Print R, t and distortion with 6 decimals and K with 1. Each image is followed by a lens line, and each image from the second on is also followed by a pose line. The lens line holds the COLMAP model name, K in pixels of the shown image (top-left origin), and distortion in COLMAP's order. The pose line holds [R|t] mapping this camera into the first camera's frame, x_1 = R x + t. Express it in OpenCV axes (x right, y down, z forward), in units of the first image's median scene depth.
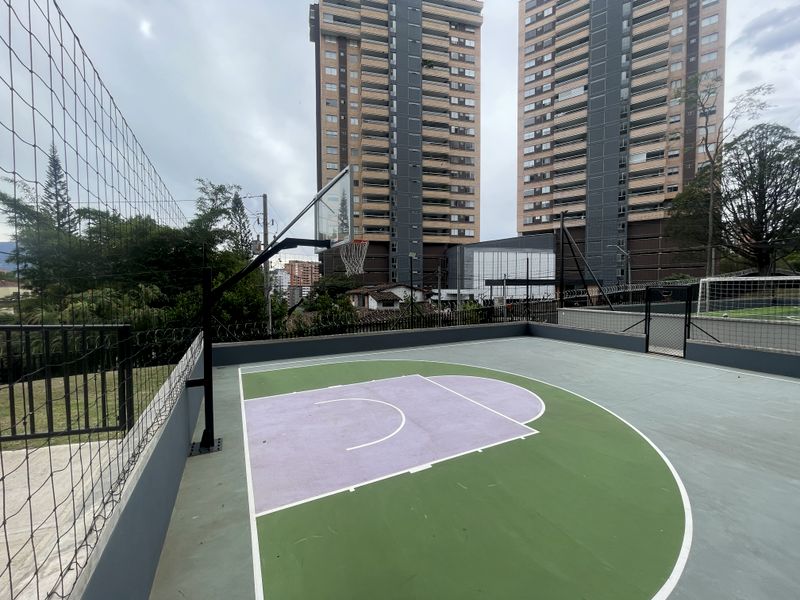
lens RADIAL K [[325.5, 0, 396.2], [0, 325.5, 298.2], [0, 0, 1]] dist [0.002572, 0.001187]
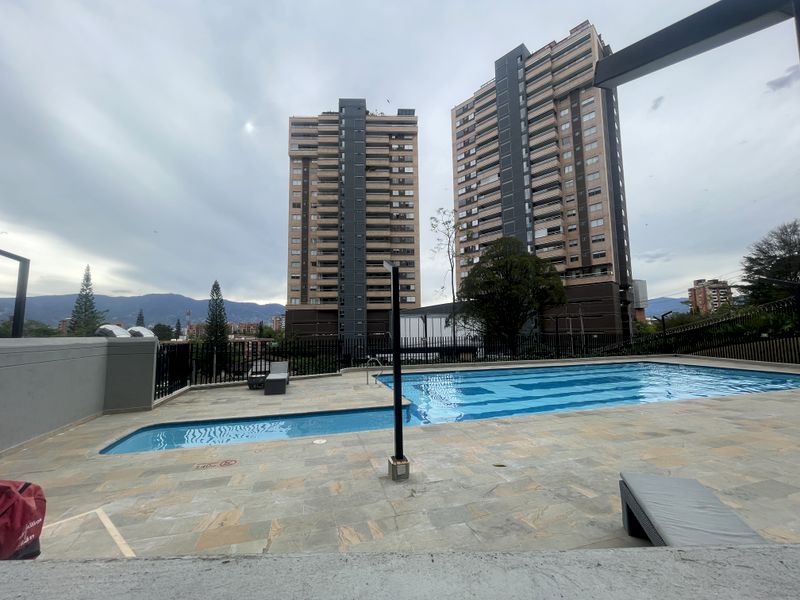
lens RADIAL K [[321.2, 0, 400.0], [0, 321.2, 300.0], [0, 0, 1]] dist [0.000762, 0.000188]
pose [[0.981229, -0.026092, -0.191074, 0.424457], [0.002235, 0.992277, -0.124020, -0.060126], [0.192834, 0.121265, 0.973709, -0.122409]]
